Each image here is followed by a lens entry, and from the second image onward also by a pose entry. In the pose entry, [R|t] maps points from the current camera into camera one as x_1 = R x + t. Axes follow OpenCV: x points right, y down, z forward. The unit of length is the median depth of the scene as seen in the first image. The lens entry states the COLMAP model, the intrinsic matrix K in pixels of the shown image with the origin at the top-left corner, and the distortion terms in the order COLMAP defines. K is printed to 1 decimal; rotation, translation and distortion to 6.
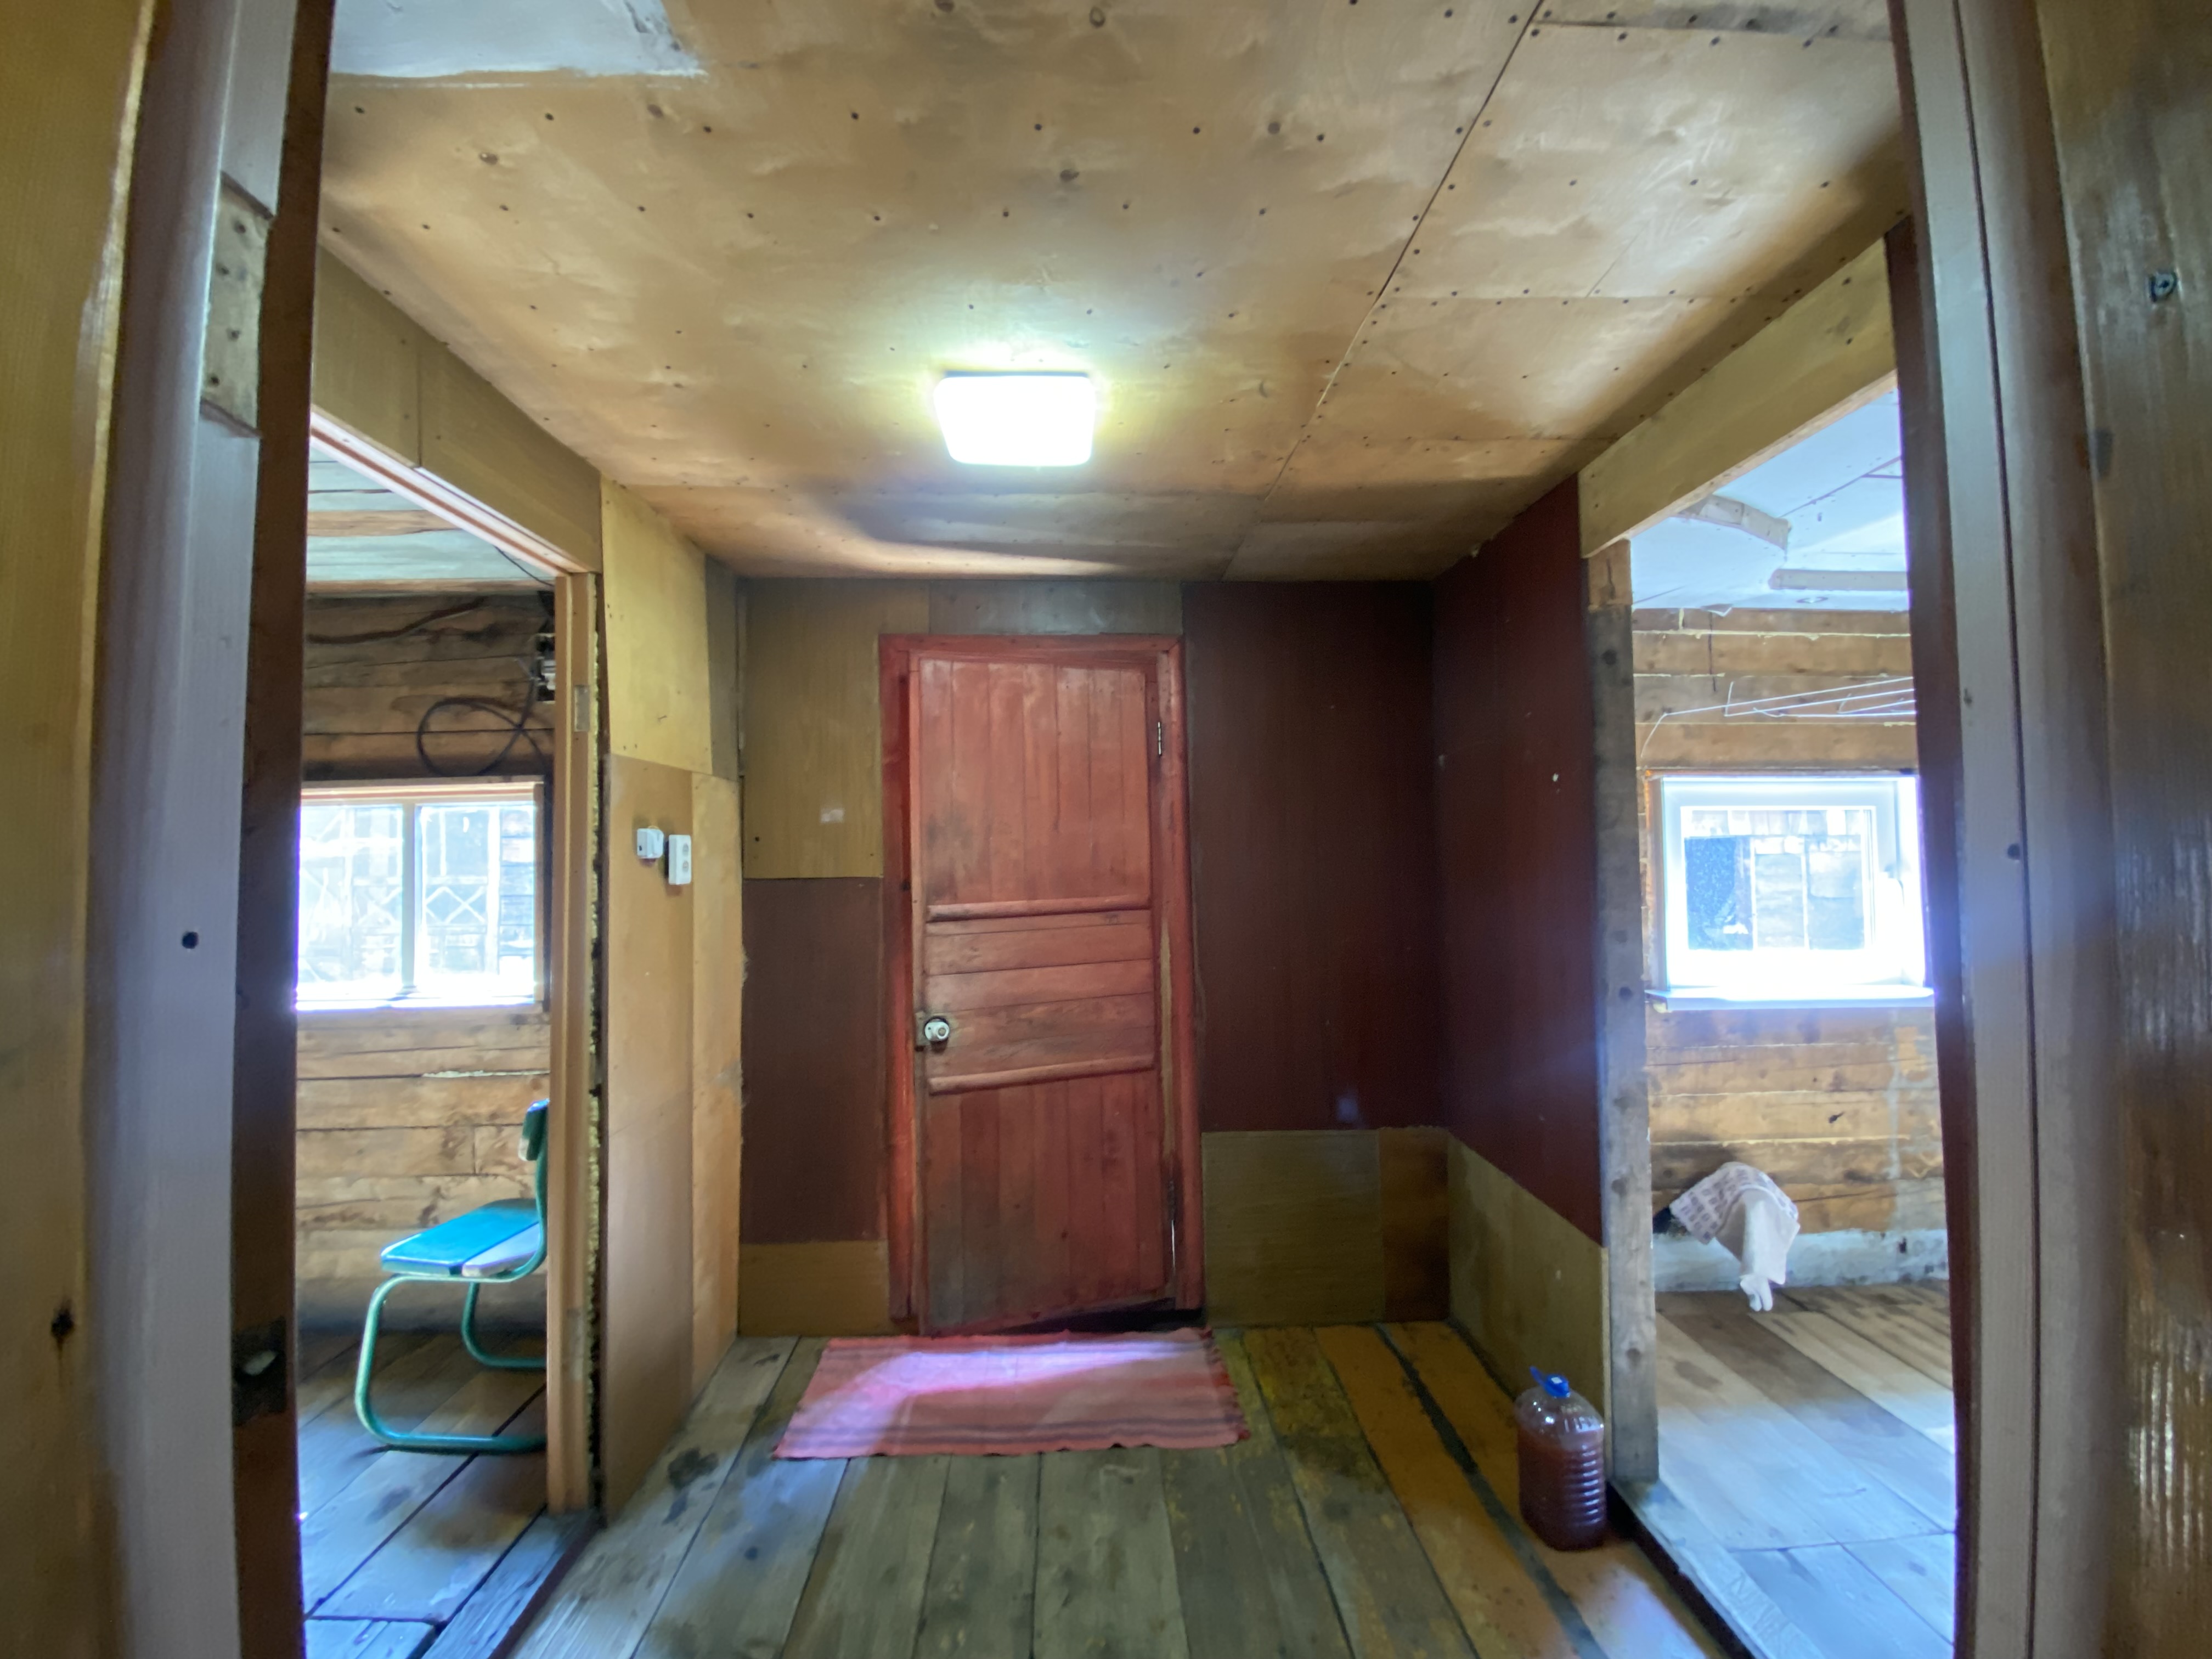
lens RADIAL K [[898.4, 0, 1106.0], [0, 898.4, 829.5], [0, 0, 1]] dist [0.012201, -0.015603]
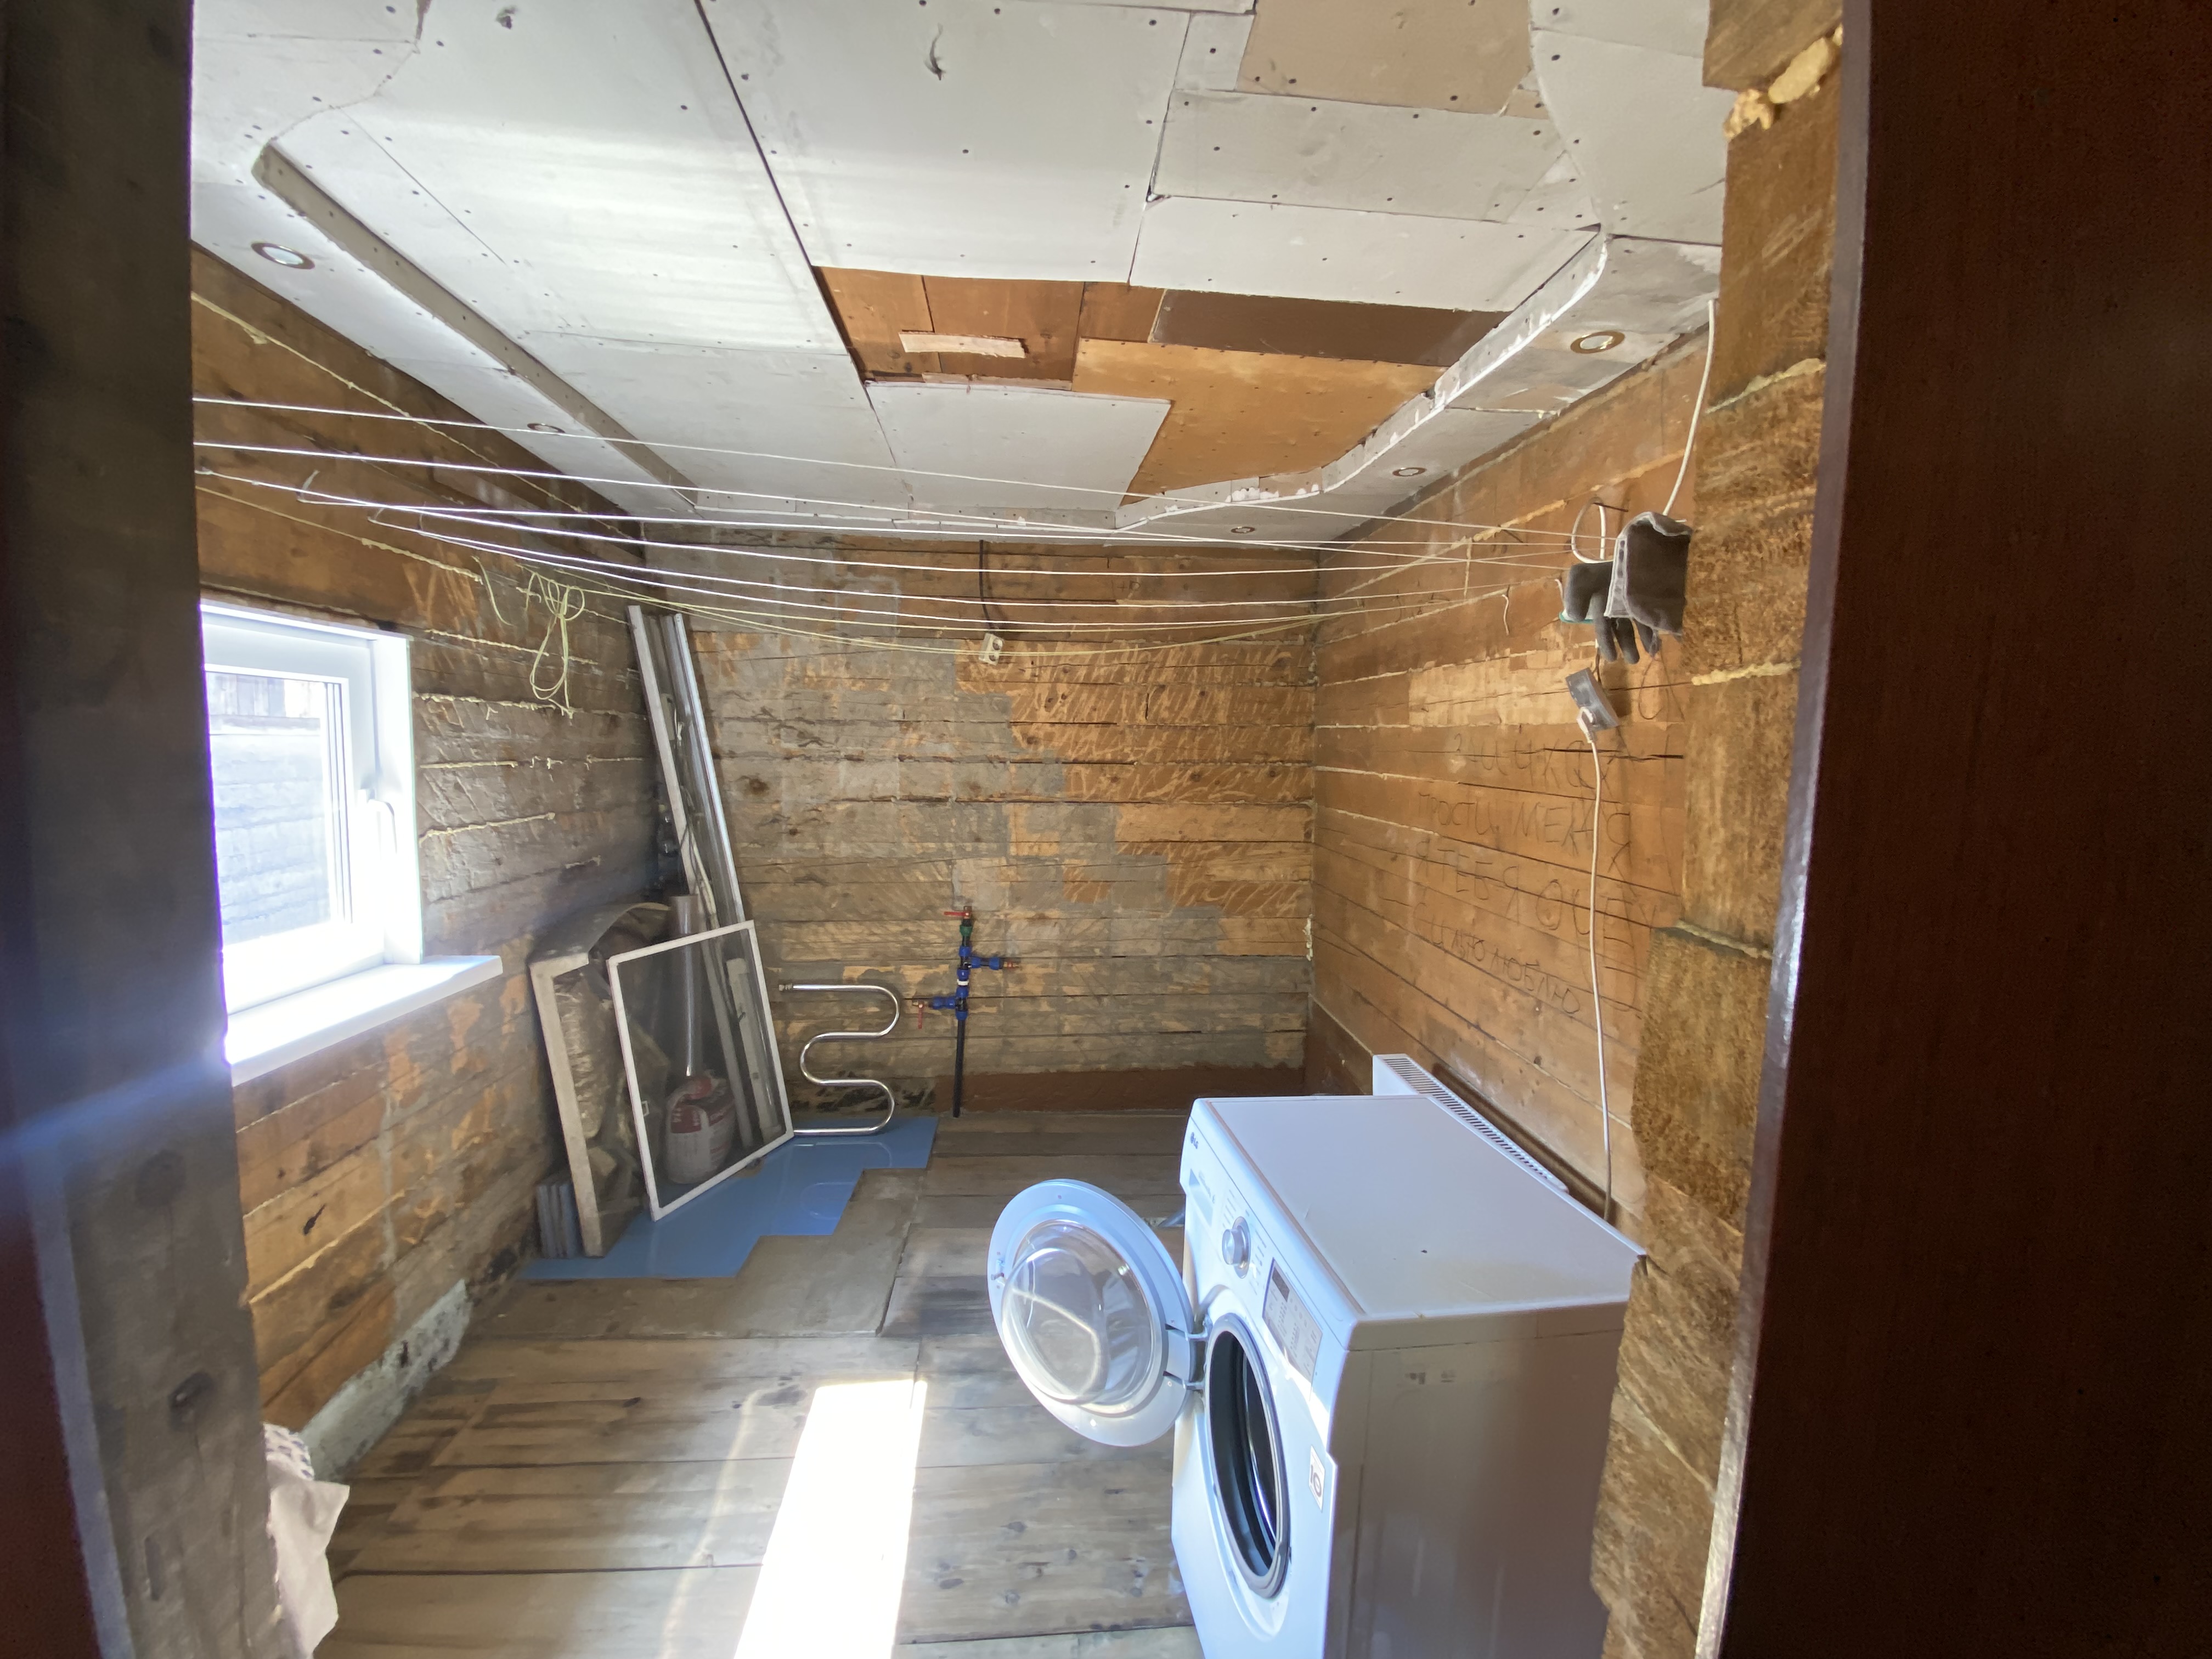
lens RADIAL K [[898.4, 0, 1106.0], [0, 898.4, 829.5], [0, 0, 1]] dist [0.012201, -0.015603]
pose [[-0.051969, -0.079295, 0.995496, 0.533591], [-0.057224, 0.995441, 0.076304, -0.000786], [-0.997008, -0.053001, -0.056270, 1.218227]]
